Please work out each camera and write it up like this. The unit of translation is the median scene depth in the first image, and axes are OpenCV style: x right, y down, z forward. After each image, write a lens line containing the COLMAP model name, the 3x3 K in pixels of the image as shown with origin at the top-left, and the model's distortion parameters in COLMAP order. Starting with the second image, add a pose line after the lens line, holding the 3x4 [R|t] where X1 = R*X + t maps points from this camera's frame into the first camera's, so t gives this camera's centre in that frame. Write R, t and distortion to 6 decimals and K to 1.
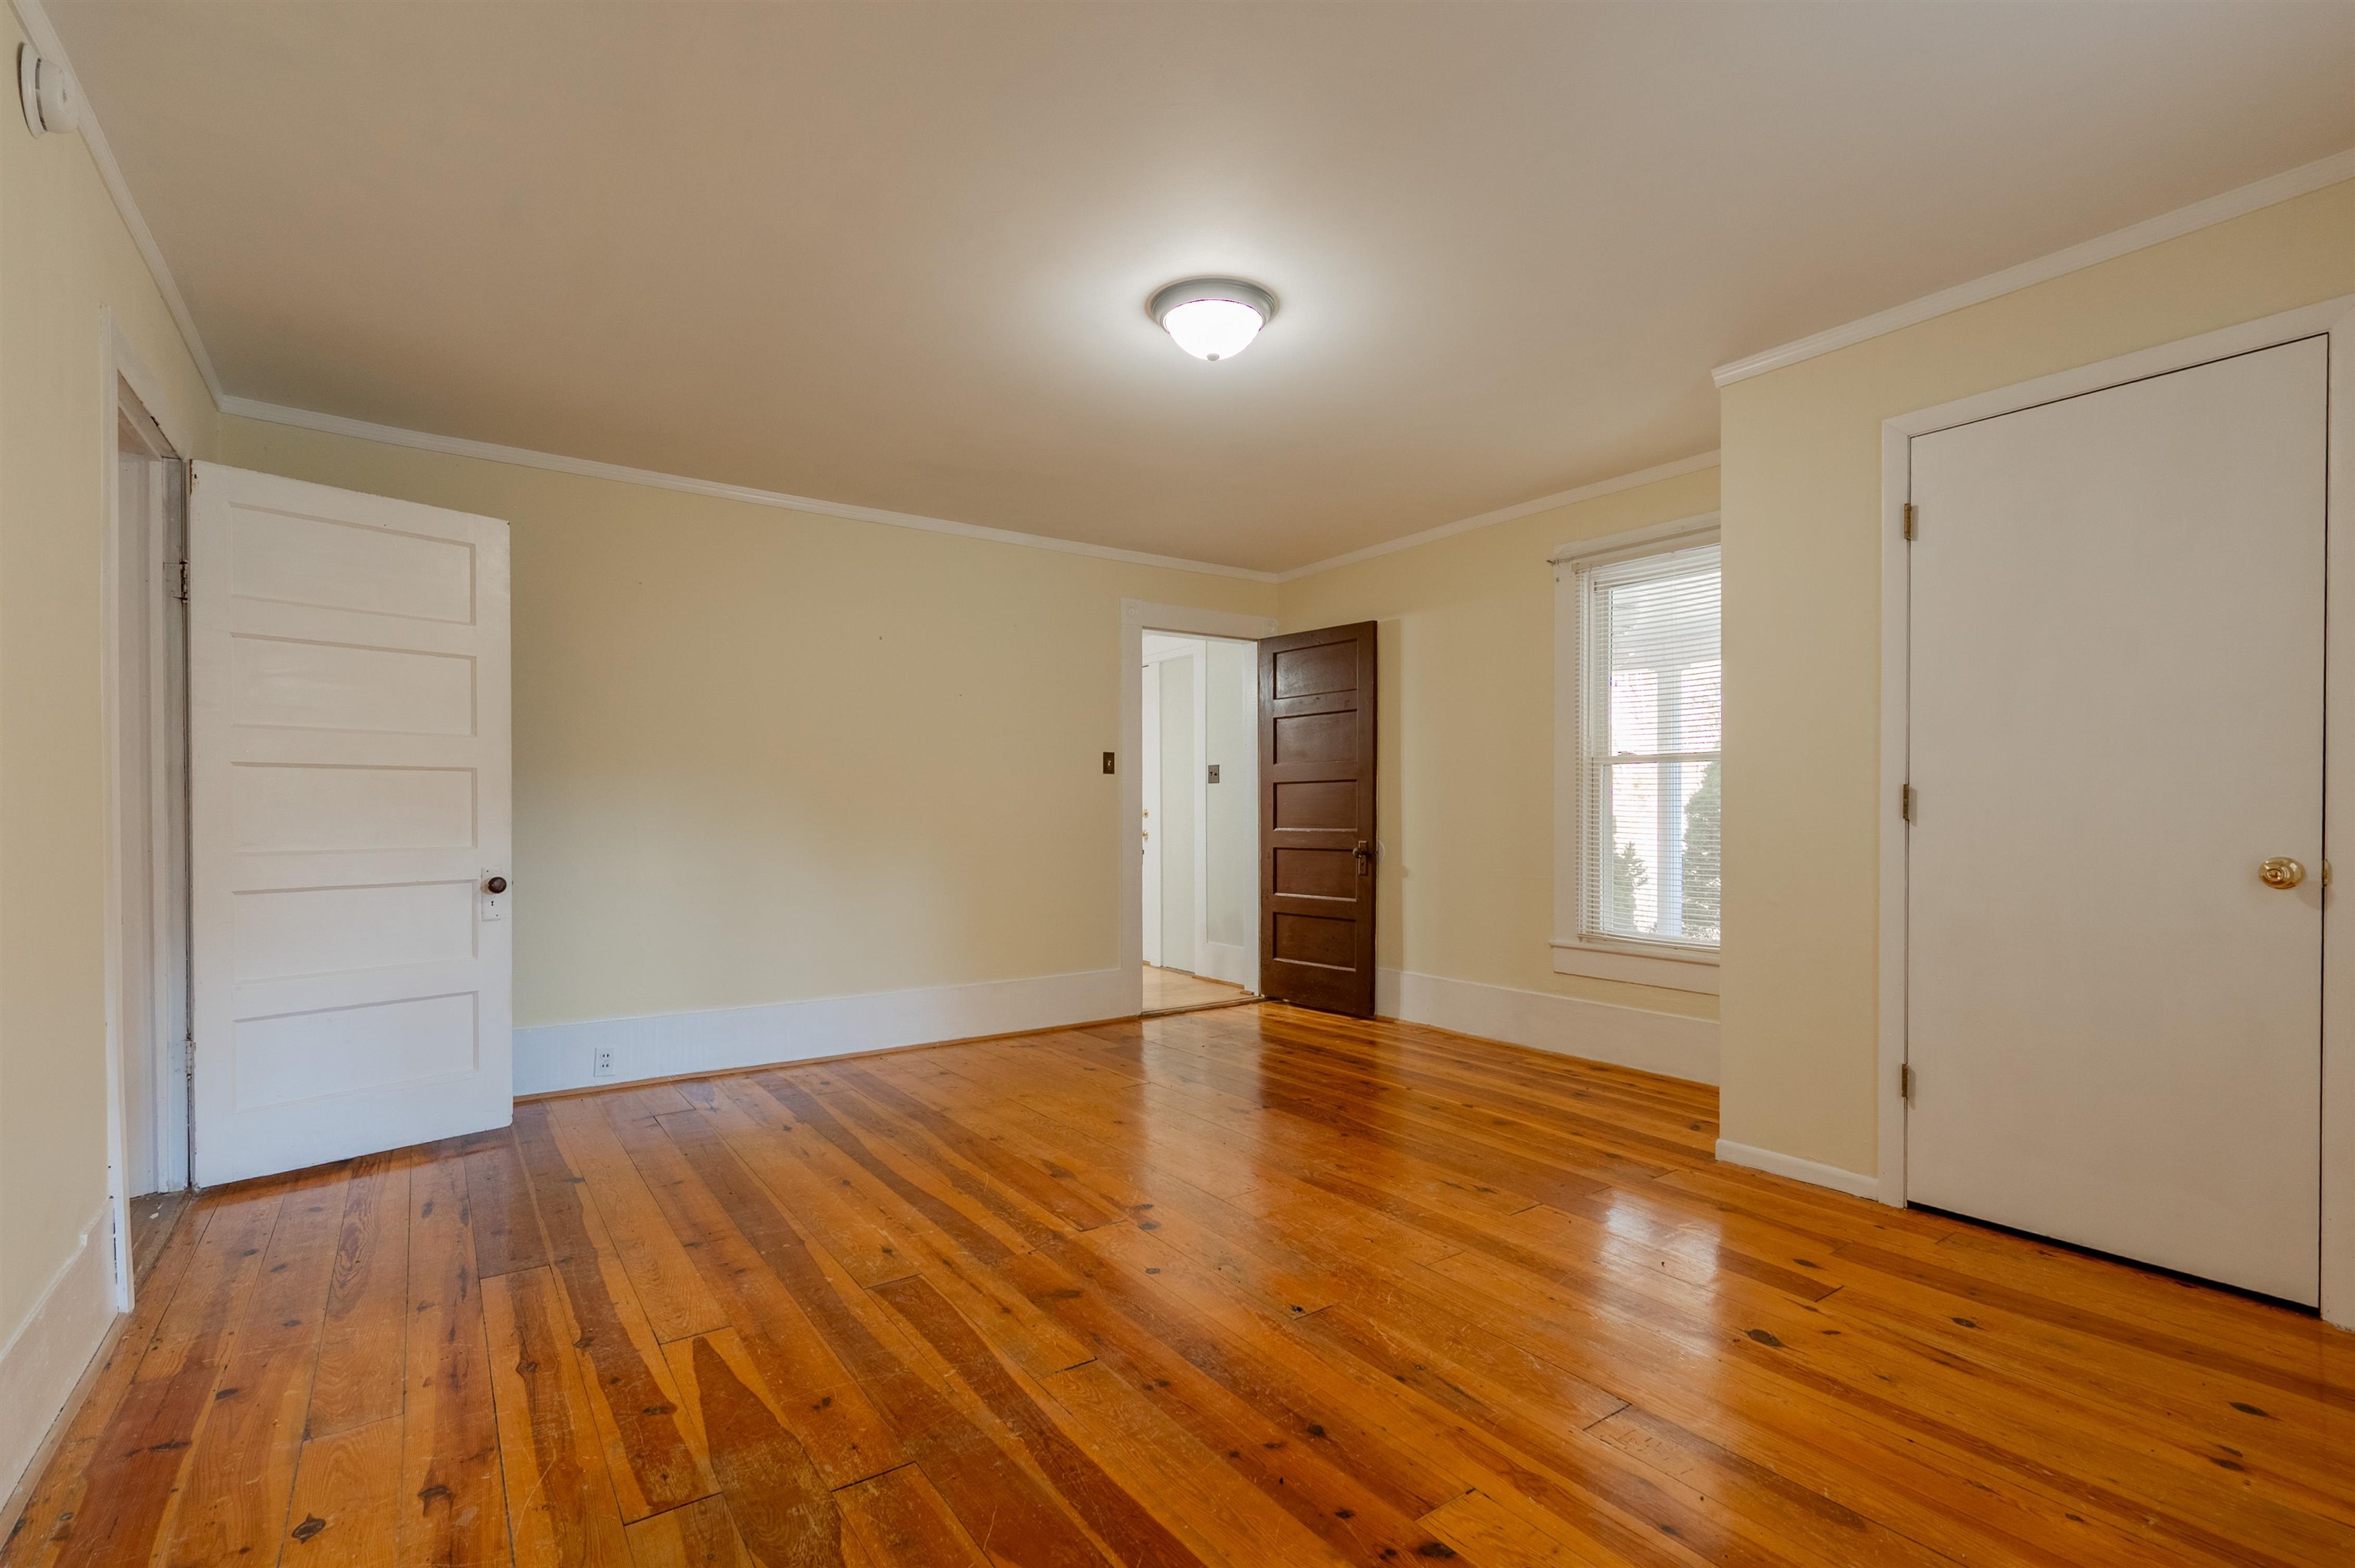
lens RADIAL K [[1078.0, 0, 1185.8], [0, 1078.0, 825.7], [0, 0, 1]] dist [-0.002540, -0.000274]
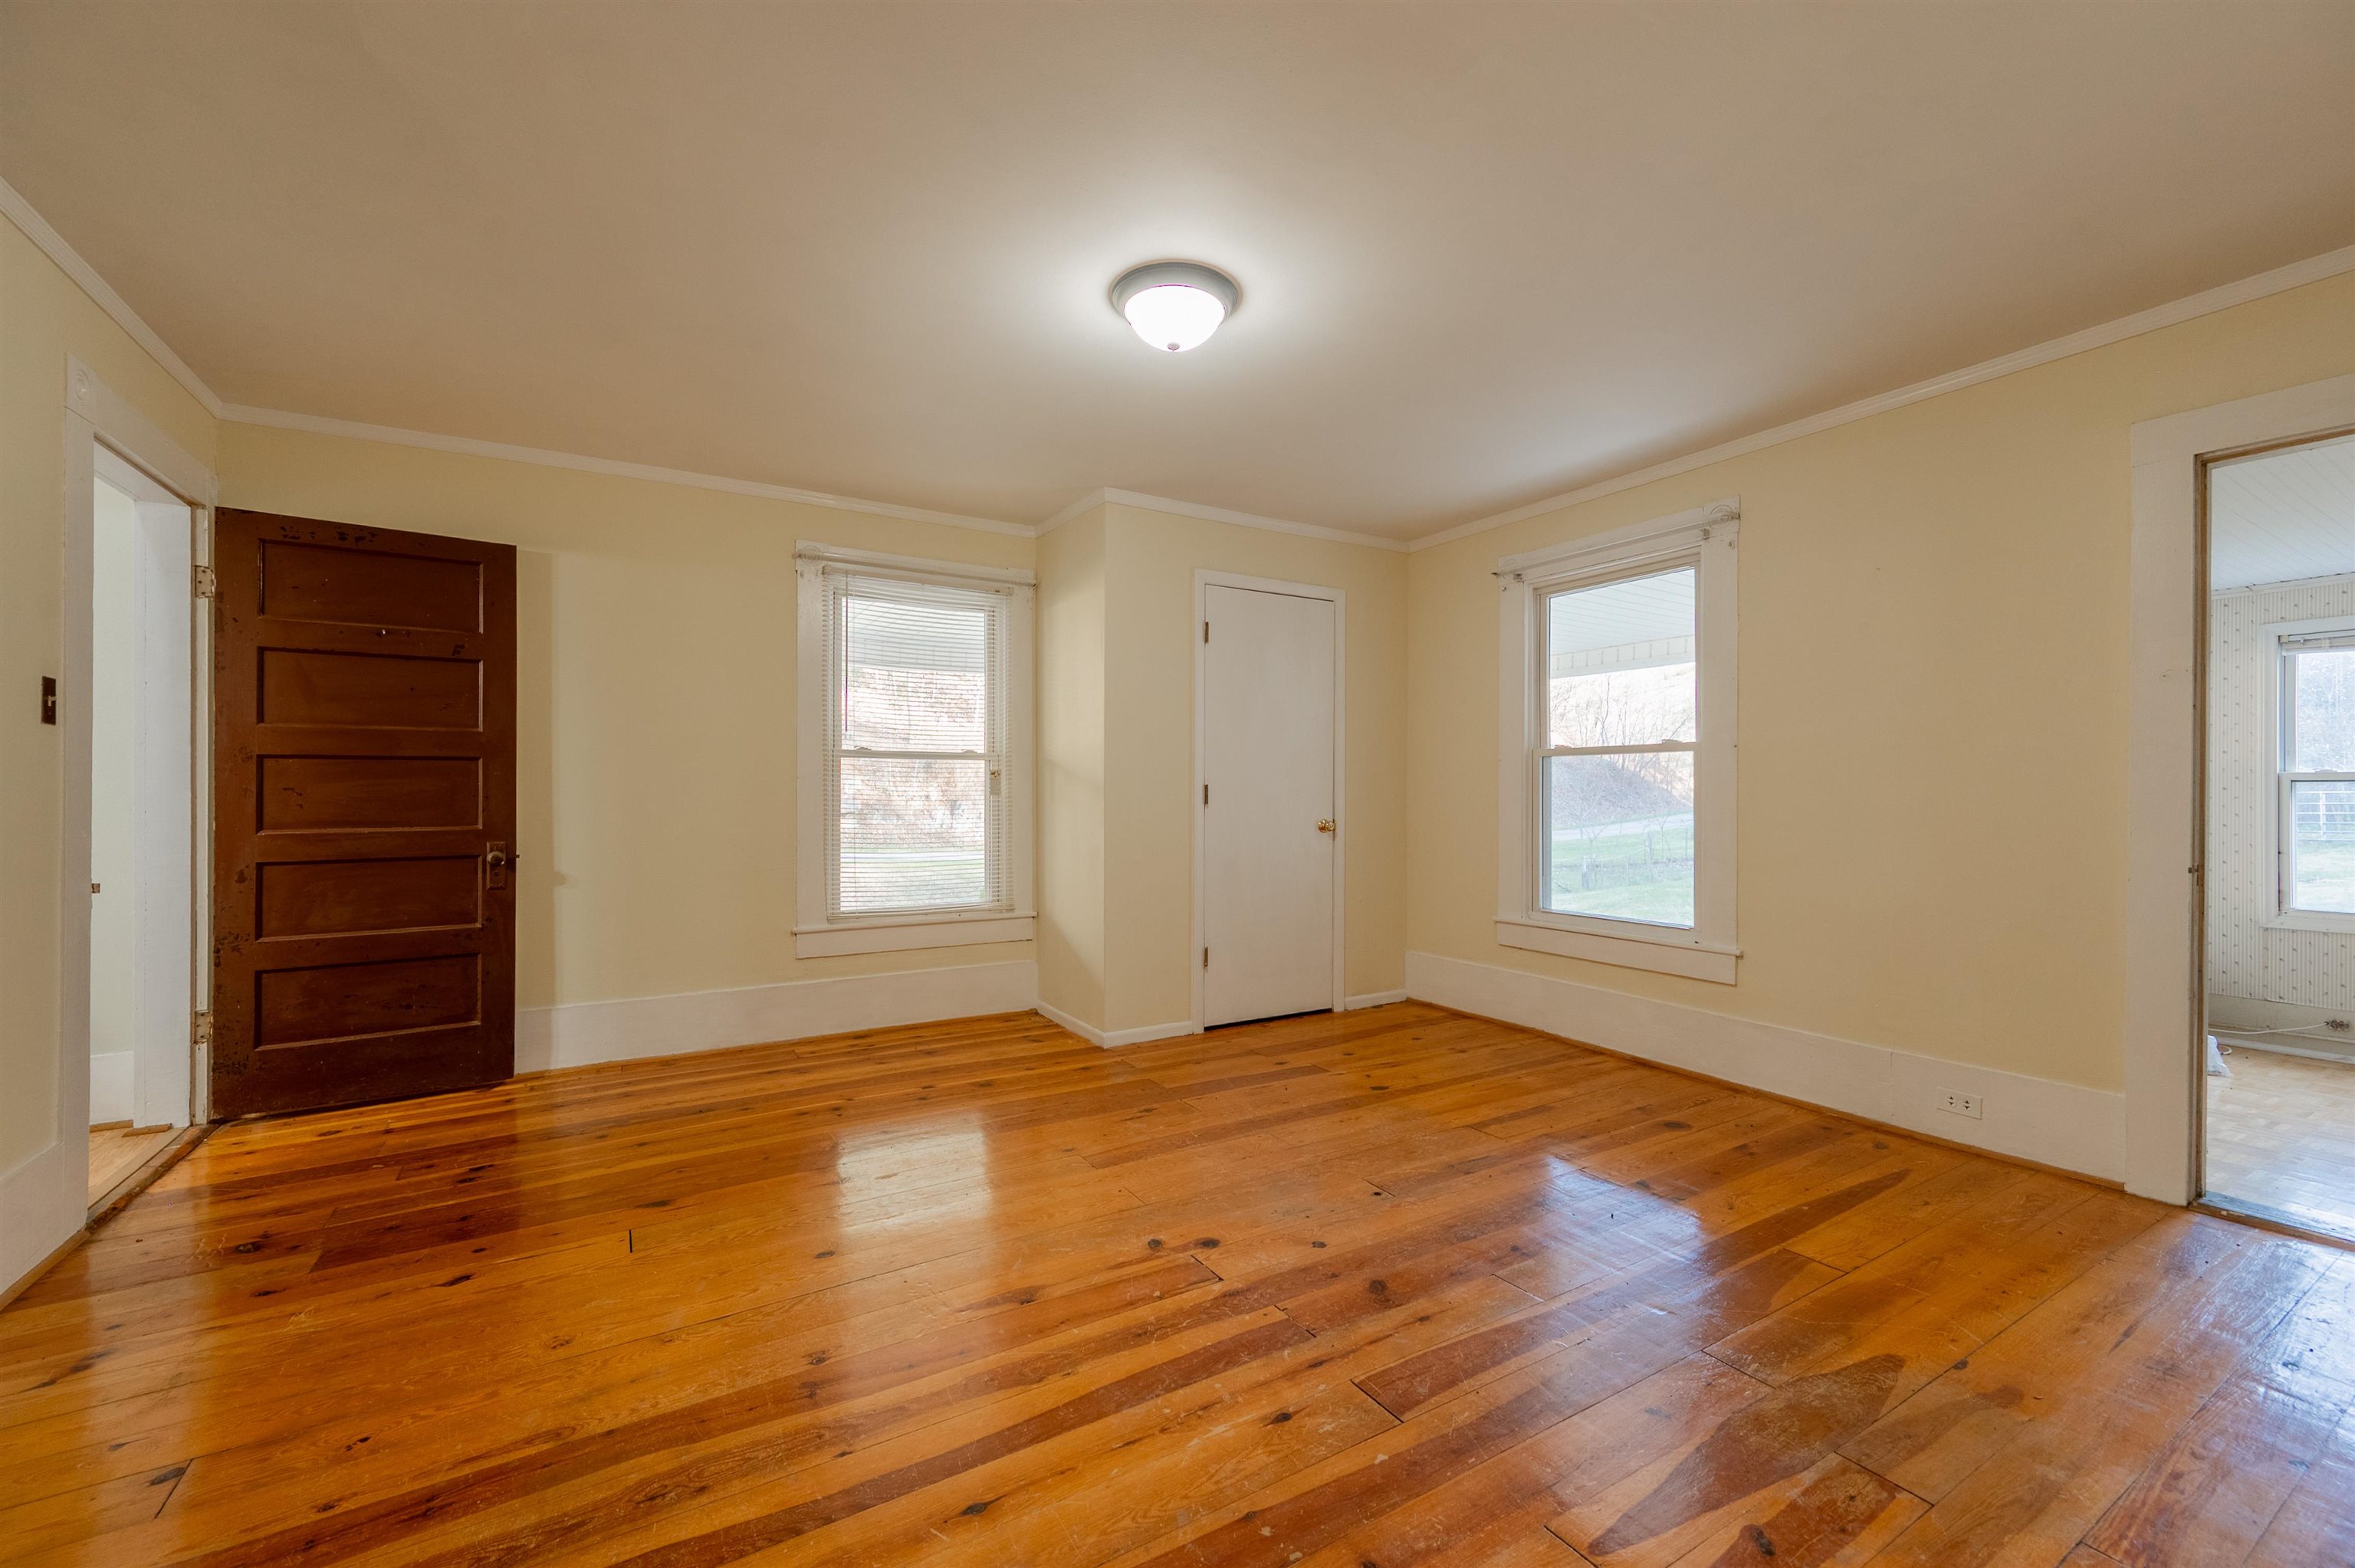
lens RADIAL K [[942.1, 0, 1180.4], [0, 942.1, 791.3], [0, 0, 1]] dist [0.001045, 0.000675]
pose [[0.072380, 0.002854, 0.997373, -0.533691], [0.013271, 0.999905, -0.003824, -0.014039], [-0.997289, 0.013513, 0.072336, 0.593896]]
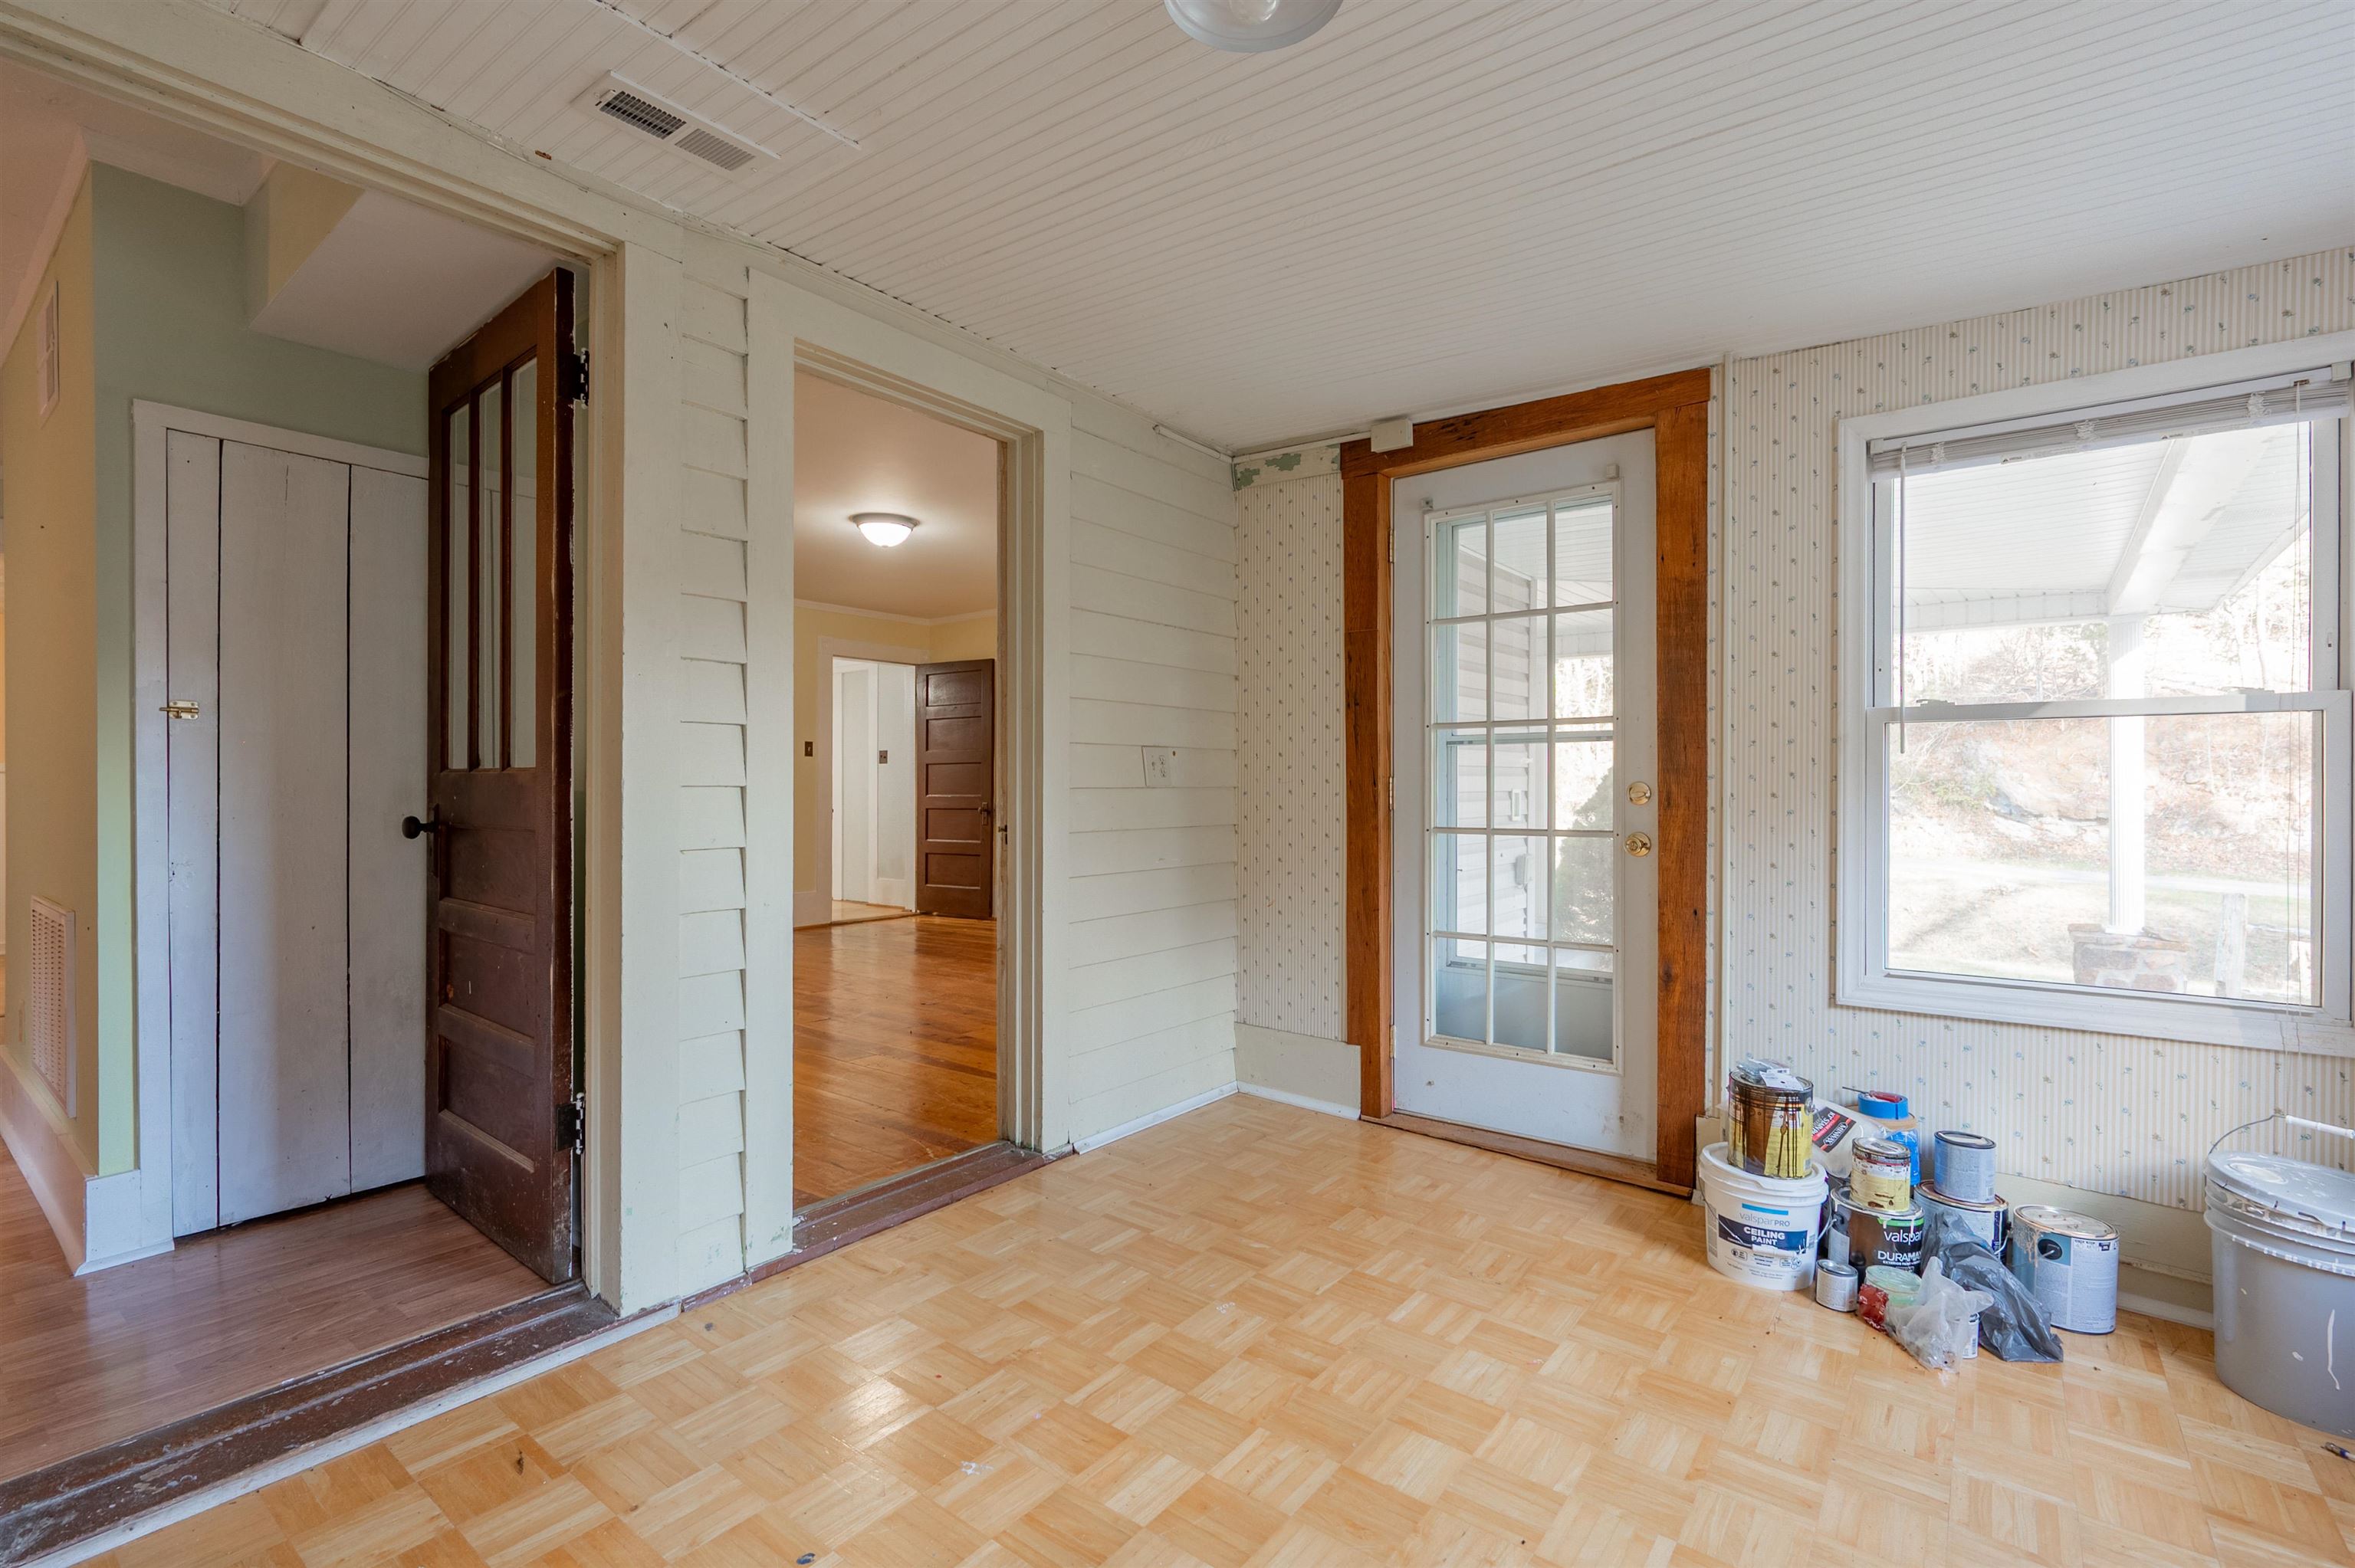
lens RADIAL K [[1078.0, 0, 1175.3], [0, 1078.0, 792.0], [0, 0, 1]] dist [-0.002540, -0.000274]
pose [[0.957293, 0.003533, 0.289098, -0.021961], [0.000401, 0.999908, -0.013548, 0.024174], [-0.289120, 0.013085, 0.957204, -0.648728]]
